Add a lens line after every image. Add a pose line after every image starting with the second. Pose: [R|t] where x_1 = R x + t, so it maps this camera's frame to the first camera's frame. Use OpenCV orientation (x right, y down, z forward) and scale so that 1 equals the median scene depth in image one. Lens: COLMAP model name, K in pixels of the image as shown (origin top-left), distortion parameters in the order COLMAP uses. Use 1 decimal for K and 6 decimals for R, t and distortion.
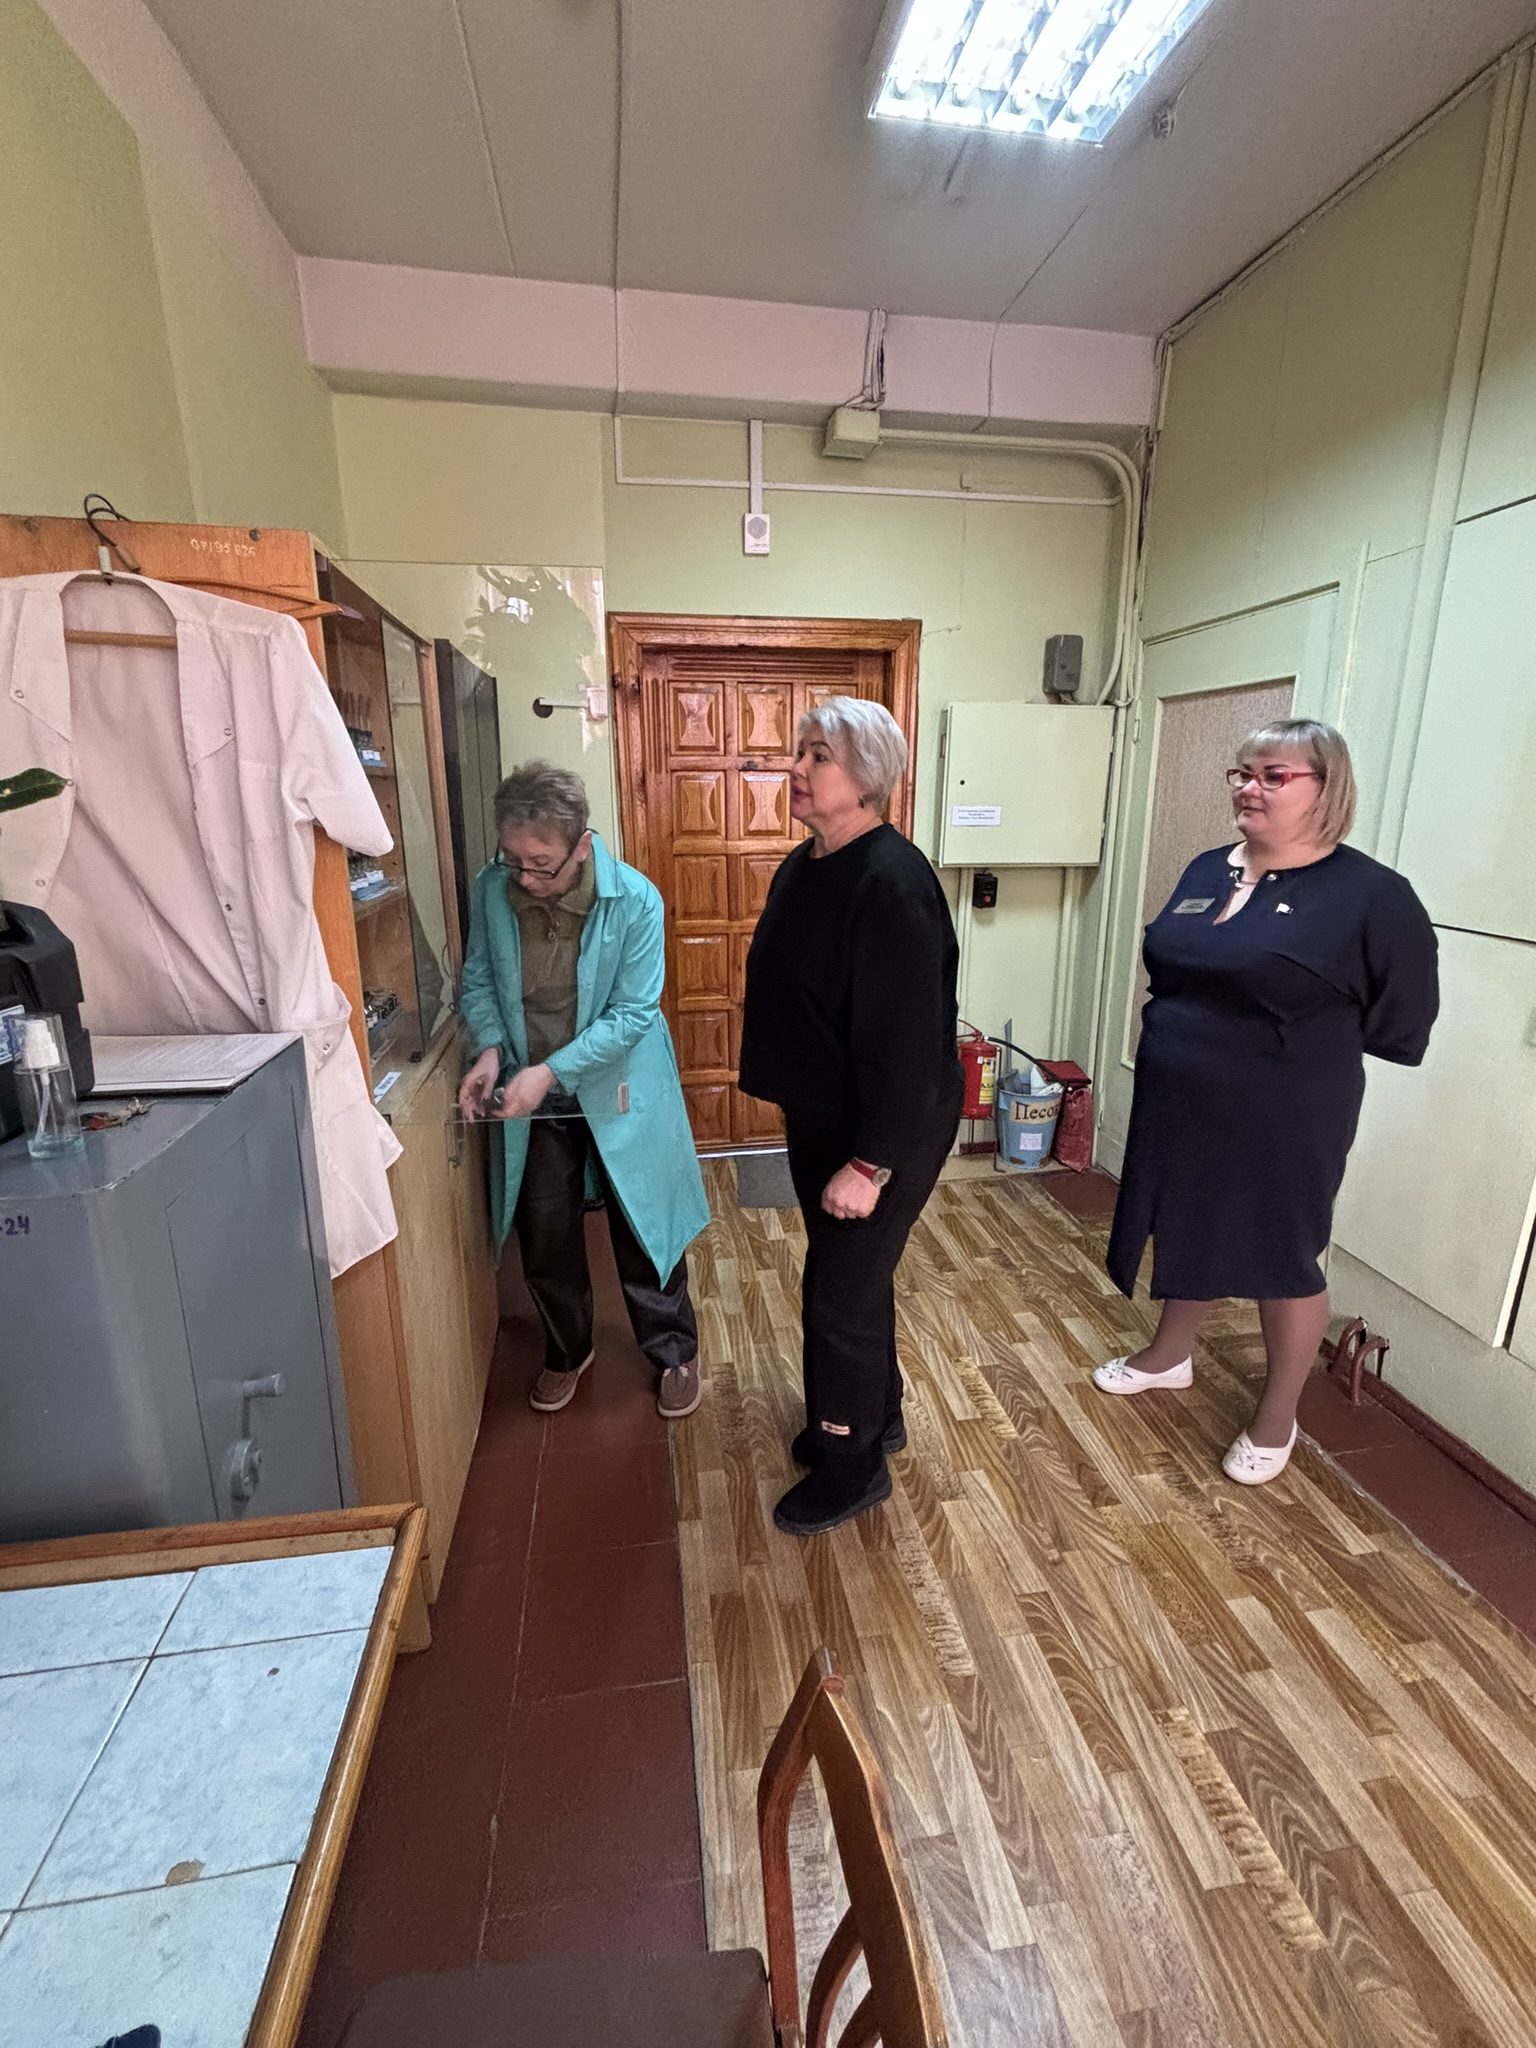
lens RADIAL K [[895.0, 0, 773.3], [0, 895.0, 1016.6], [0, 0, 1]] dist [-0.010849, 0.005450]
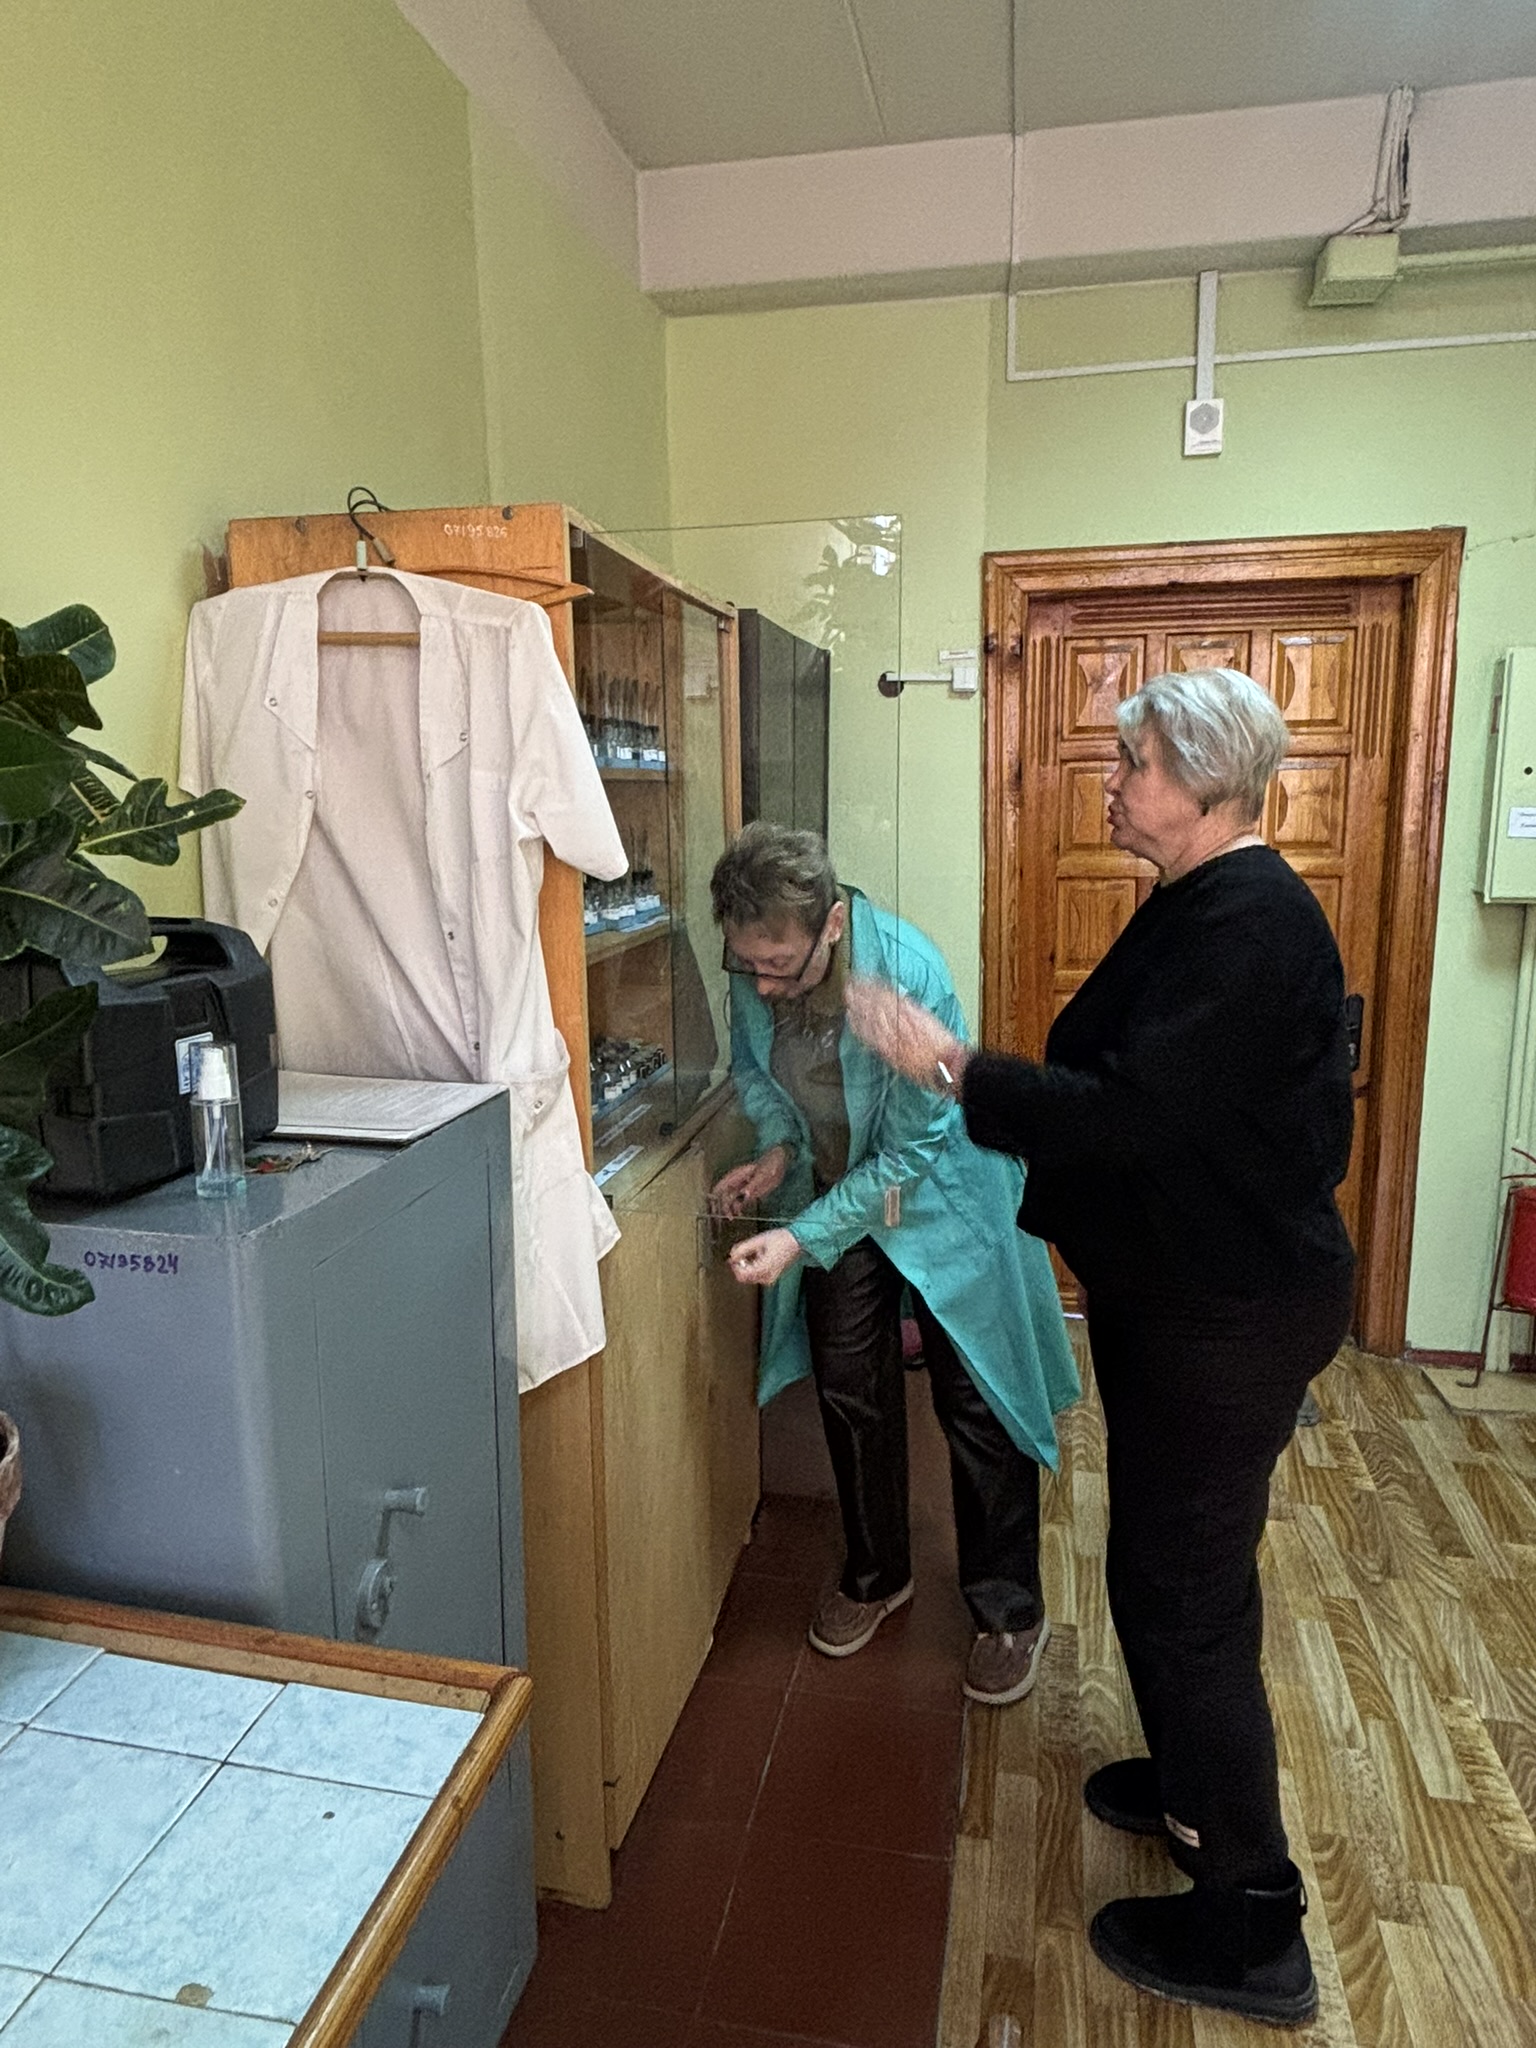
lens RADIAL K [[1273.2, 0, 778.6], [0, 1273.2, 1011.3], [0, 0, 1]] dist [0.010543, -0.019073]
pose [[0.933269, 0.051415, -0.355478, 0.079618], [-0.076953, 0.995342, -0.058068, -0.001252], [0.350837, 0.081548, 0.932879, -0.020526]]
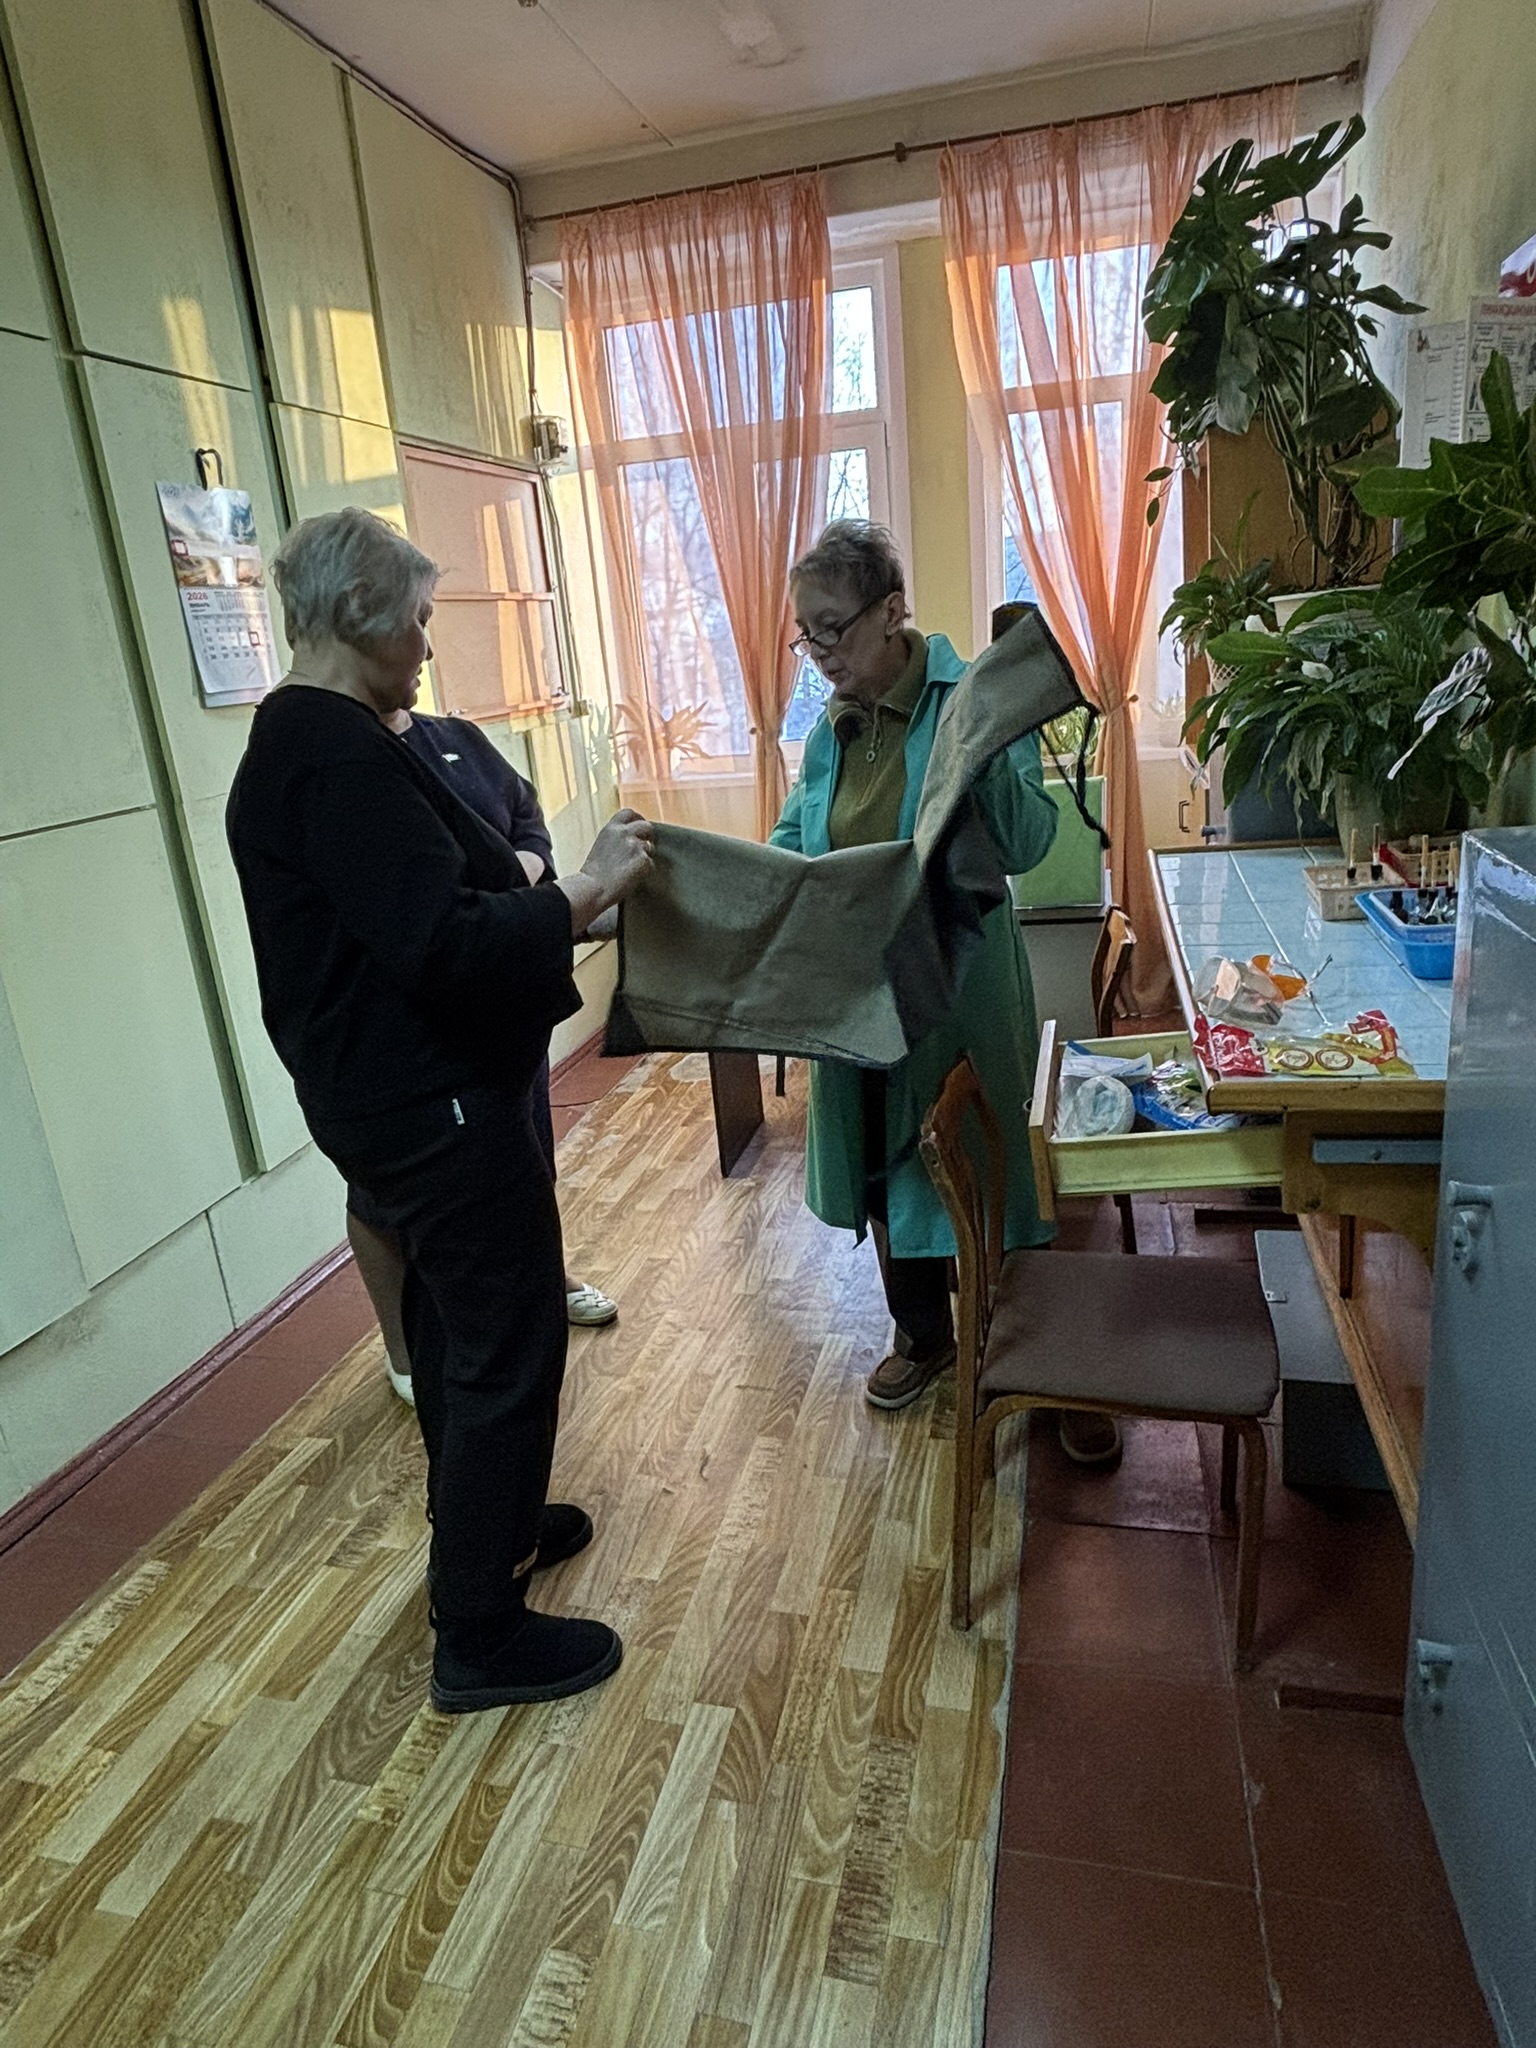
lens RADIAL K [[1243.8, 0, 764.9], [0, 1243.8, 1012.2], [0, 0, 1]] dist [0.001226, -0.002503]
pose [[-0.914721, -0.041656, 0.401933, -0.208198], [0.178879, 0.850161, 0.495205, -0.226881], [-0.362336, 0.524872, -0.770209, 1.022397]]
